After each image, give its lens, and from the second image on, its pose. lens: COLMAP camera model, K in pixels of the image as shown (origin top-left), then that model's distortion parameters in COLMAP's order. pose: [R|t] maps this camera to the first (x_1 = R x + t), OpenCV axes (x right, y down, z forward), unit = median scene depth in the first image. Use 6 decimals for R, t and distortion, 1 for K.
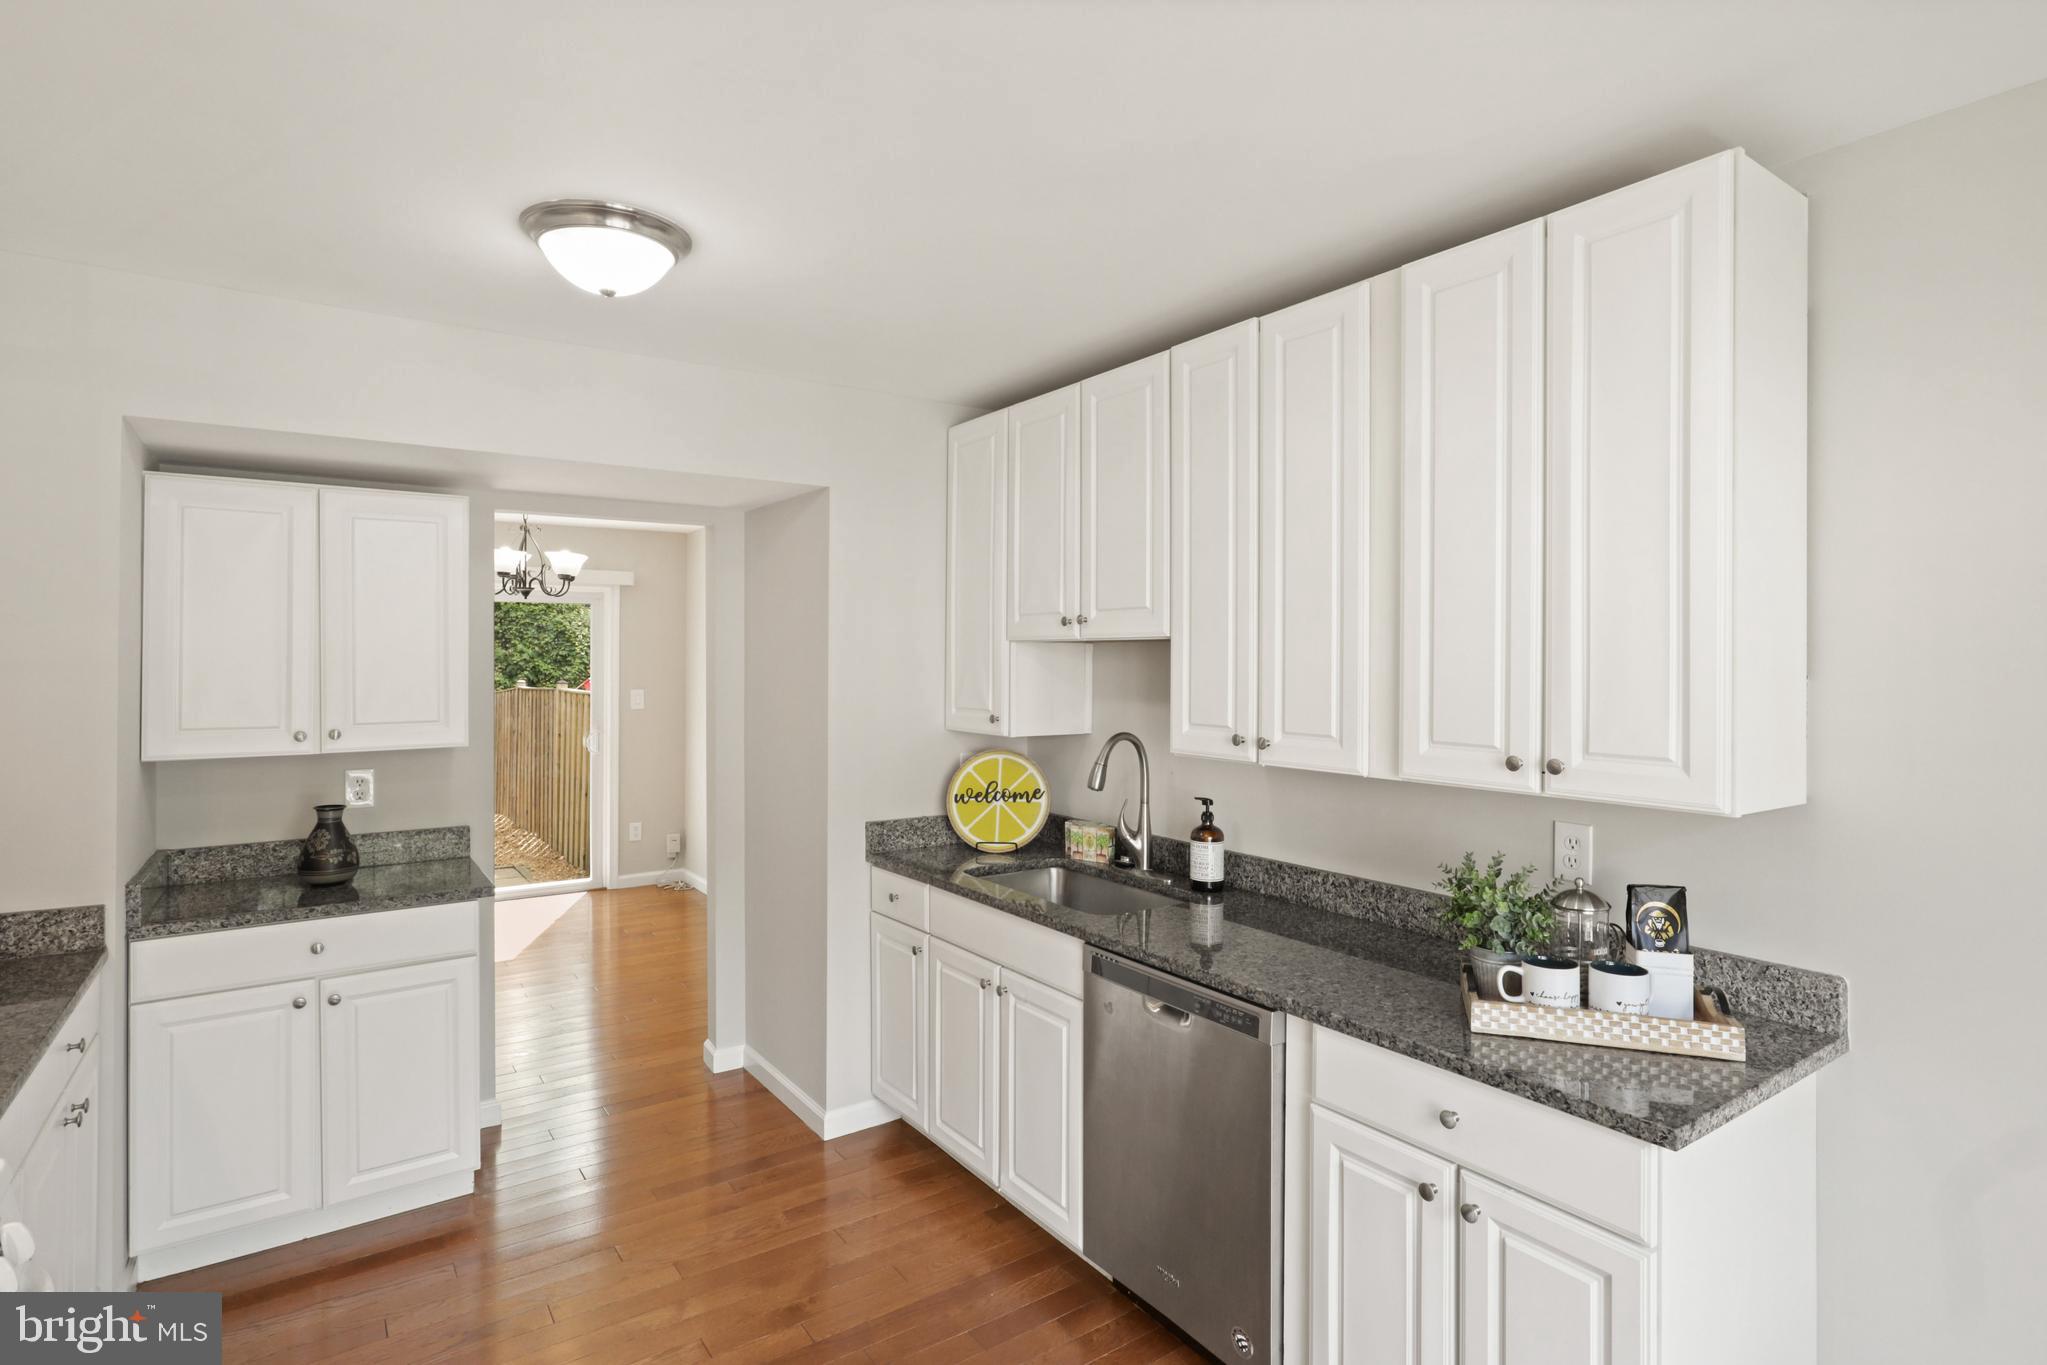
lens RADIAL K [[1028.3, 0, 1025.9], [0, 1028.3, 656.0], [0, 0, 1]] dist [-0.020031, 0.011921]
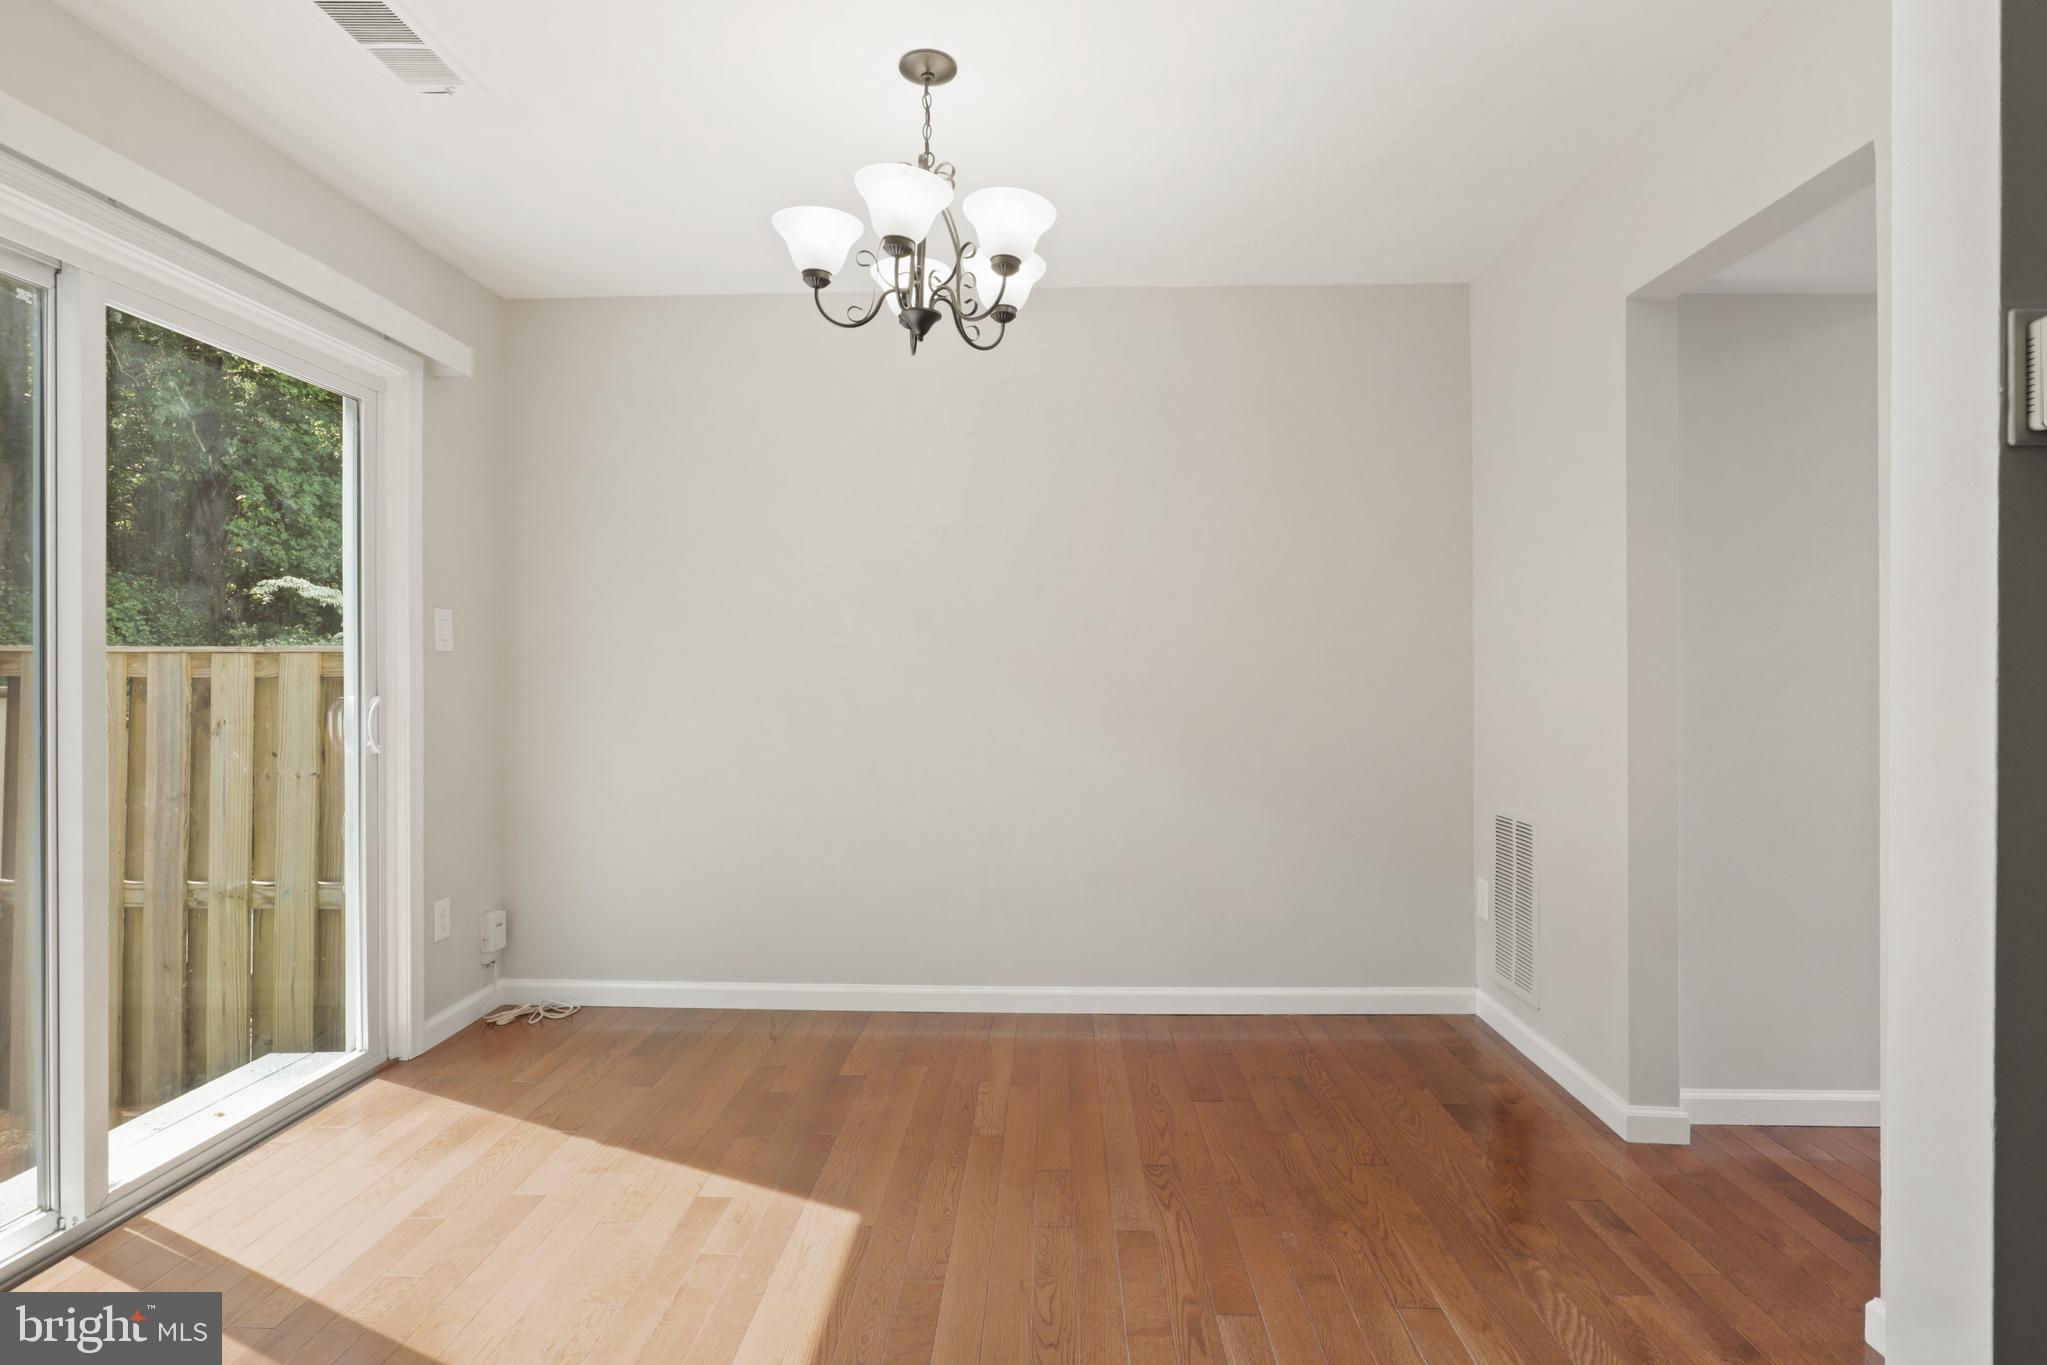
lens RADIAL K [[1028.3, 0, 1030.4], [0, 1028.3, 690.0], [0, 0, 1]] dist [-0.020031, 0.011921]
pose [[0.602464, -0.015252, 0.798000, -1.424087], [-0.002724, 0.999772, 0.021165, 0.143132], [-0.798141, -0.014925, 0.602285, 1.258316]]
